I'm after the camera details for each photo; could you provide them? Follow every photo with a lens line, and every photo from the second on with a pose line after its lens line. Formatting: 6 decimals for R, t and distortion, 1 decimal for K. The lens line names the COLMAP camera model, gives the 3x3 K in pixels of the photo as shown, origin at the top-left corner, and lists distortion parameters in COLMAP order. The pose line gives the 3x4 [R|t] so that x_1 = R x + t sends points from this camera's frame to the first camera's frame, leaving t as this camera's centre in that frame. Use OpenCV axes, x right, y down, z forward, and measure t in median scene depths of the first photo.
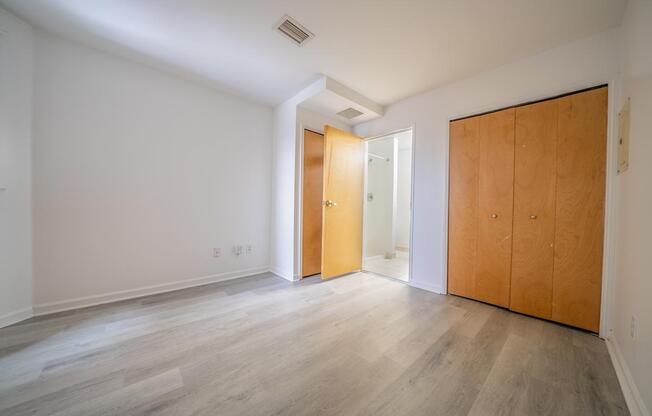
lens RADIAL K [[226.1, 0, 325.8], [0, 226.1, 210.0], [0, 0, 1]] dist [-0.026213, 0.000191]
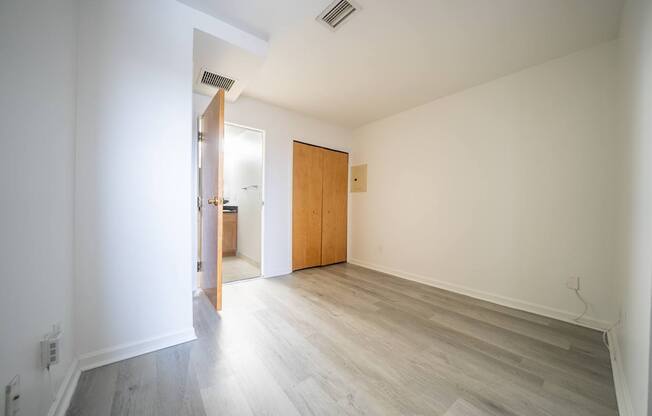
lens RADIAL K [[226.1, 0, 325.8], [0, 226.1, 210.0], [0, 0, 1]] dist [-0.026213, 0.000191]
pose [[0.066346, -0.029211, 0.997369, -0.981647], [-0.008601, 0.999517, 0.029847, -0.039154], [-0.997760, -0.010559, 0.066063, 0.918997]]
